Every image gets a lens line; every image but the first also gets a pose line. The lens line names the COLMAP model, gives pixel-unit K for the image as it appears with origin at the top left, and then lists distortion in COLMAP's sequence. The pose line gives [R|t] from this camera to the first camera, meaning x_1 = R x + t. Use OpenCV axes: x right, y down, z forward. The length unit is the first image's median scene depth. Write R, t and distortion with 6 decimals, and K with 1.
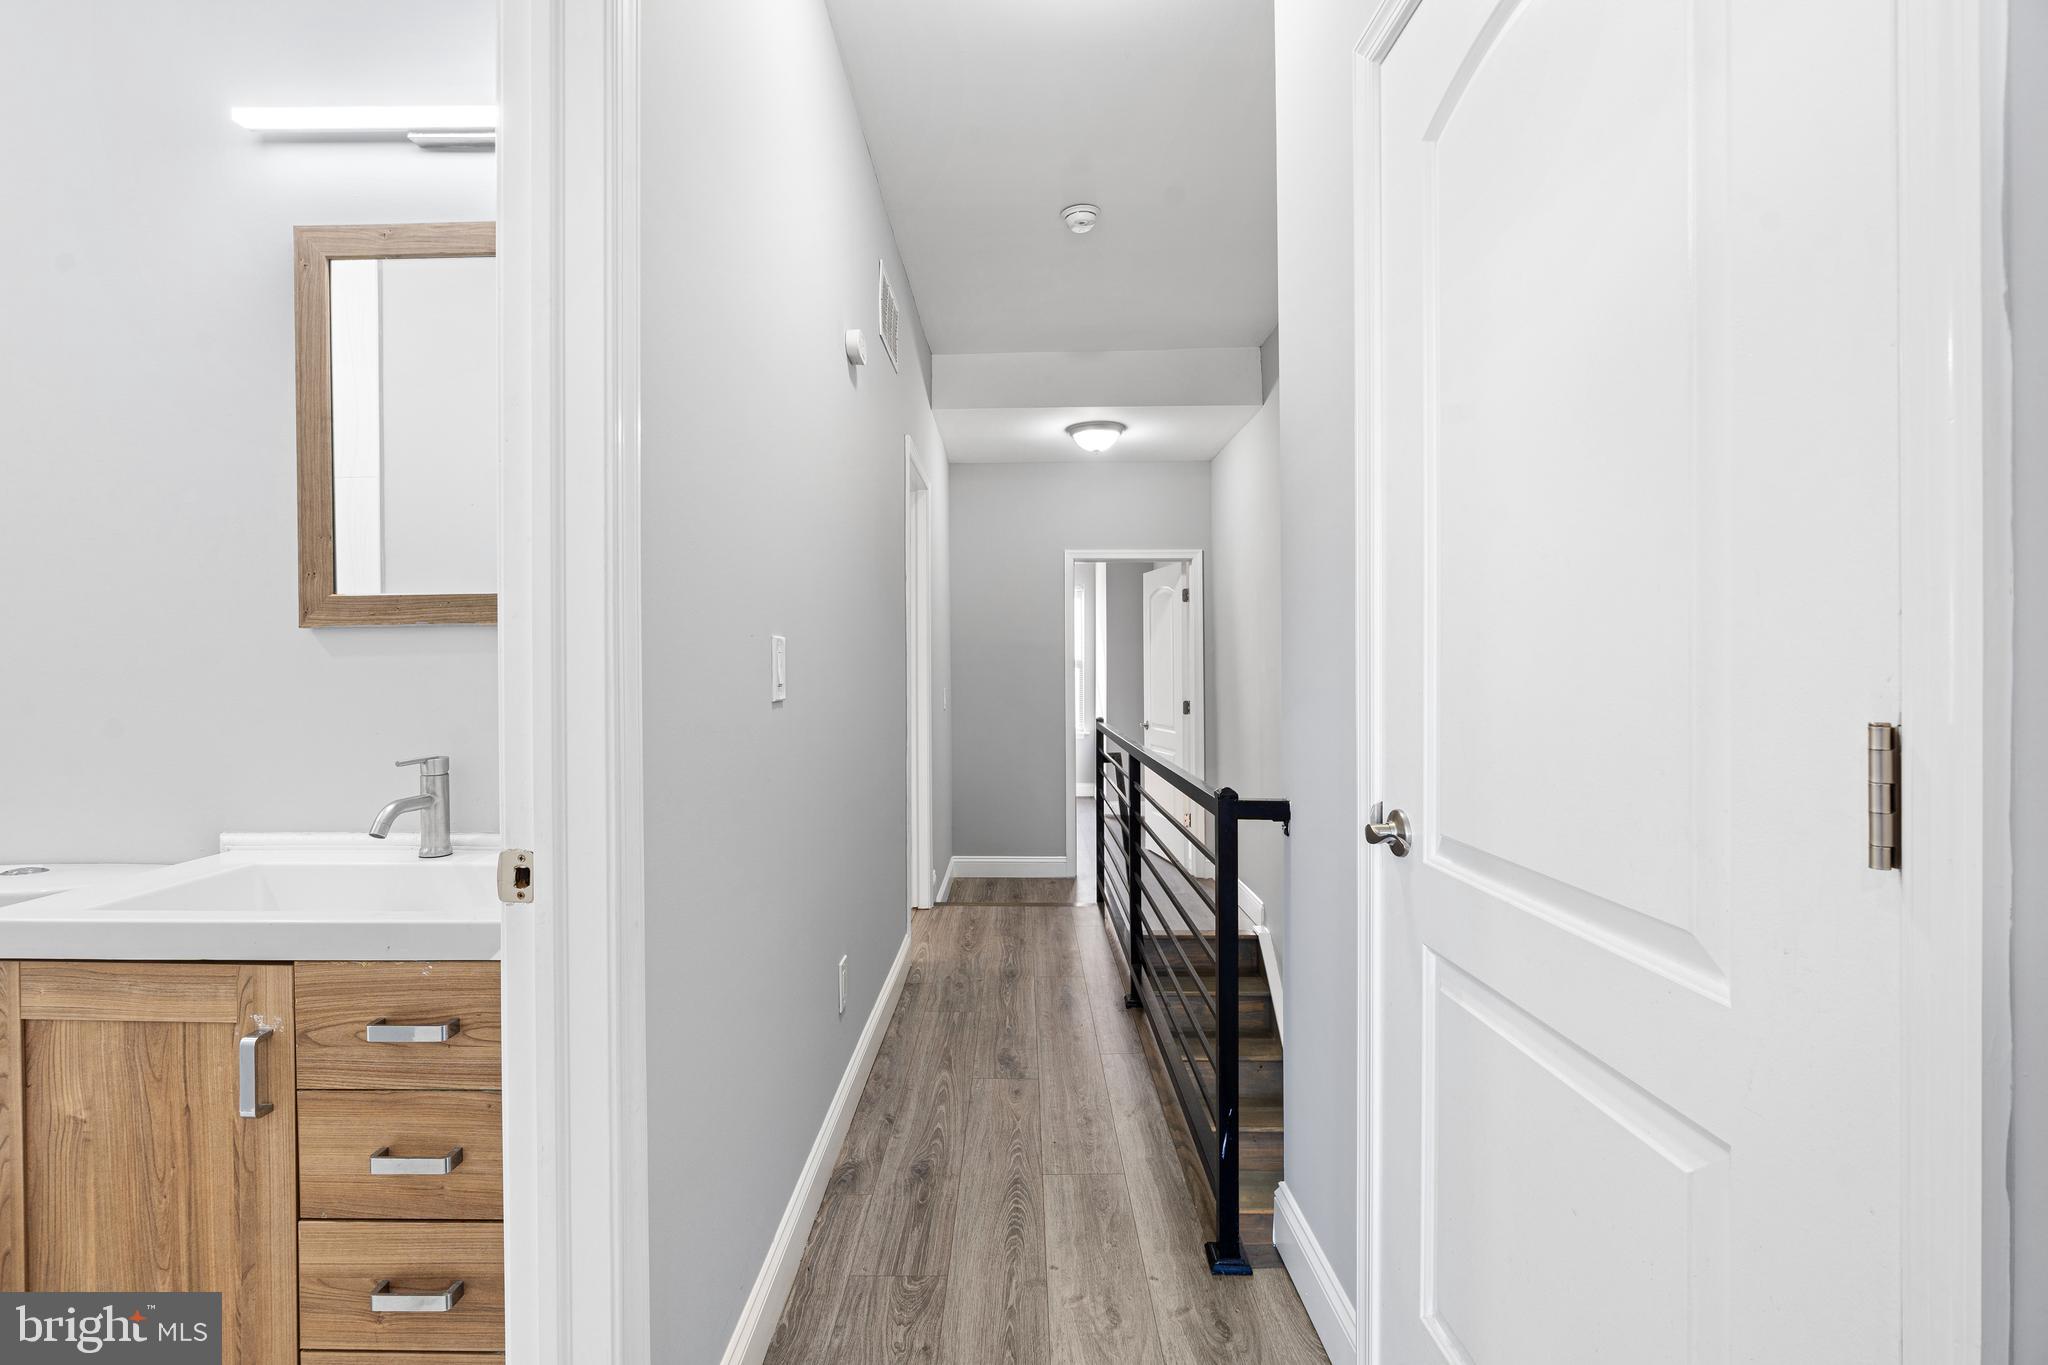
lens RADIAL K [[907.4, 0, 1016.3], [0, 907.4, 675.2], [0, 0, 1]] dist [-0.012174, 0.002048]
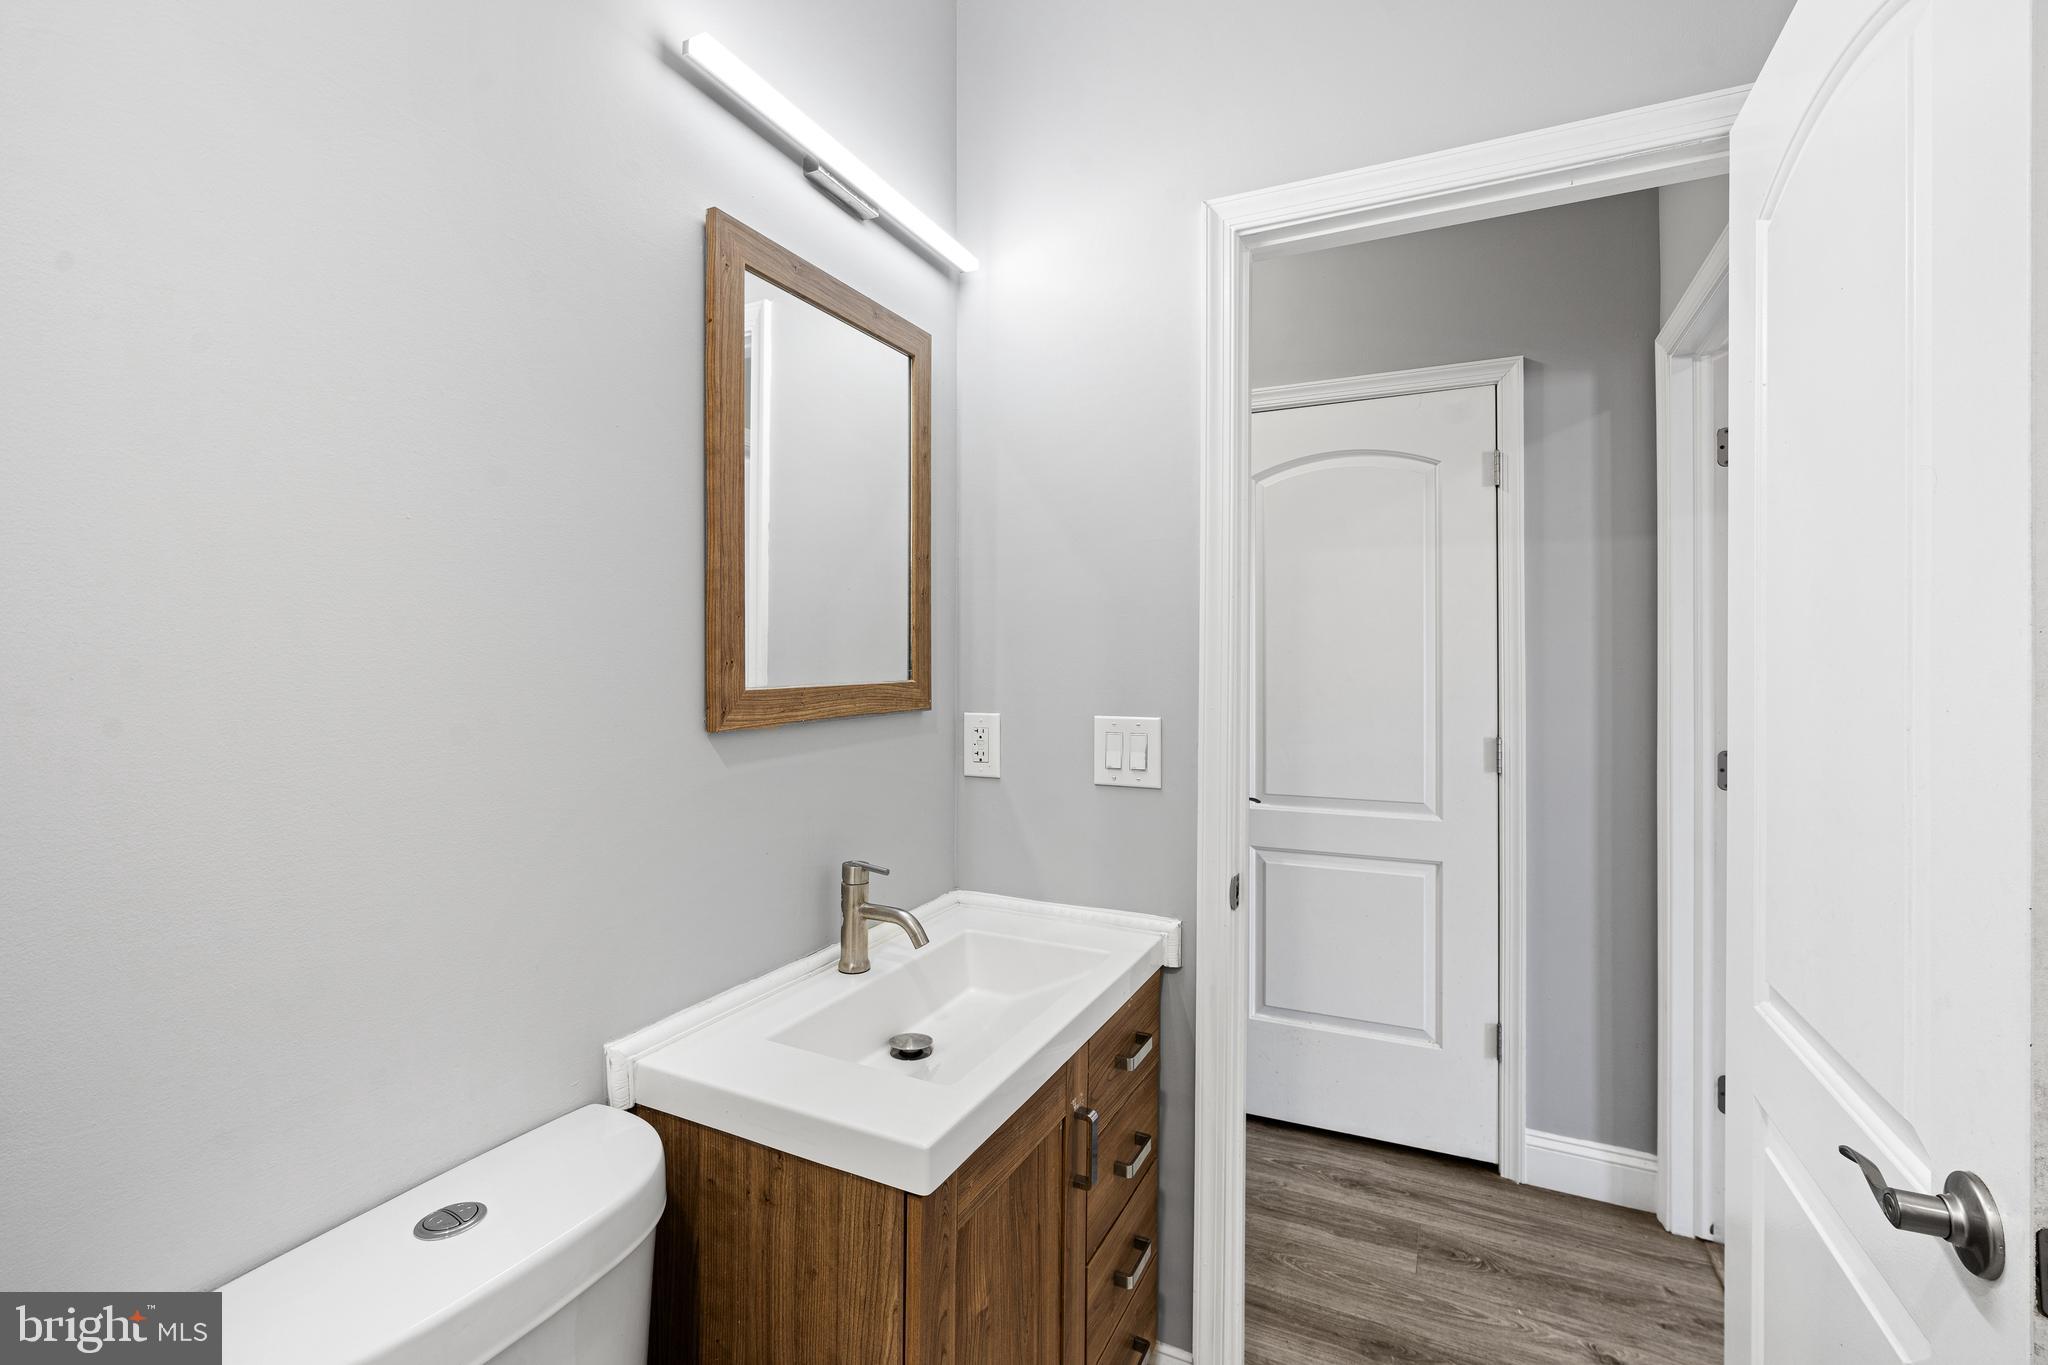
lens RADIAL K [[907.4, 0, 1020.7], [0, 907.4, 661.0], [0, 0, 1]] dist [-0.012174, 0.002048]
pose [[0.432544, -0.001127, 0.901612, -1.382987], [0.000831, 0.999999, 0.000851, -0.115119], [-0.901612, 0.000381, 0.432545, 0.433881]]
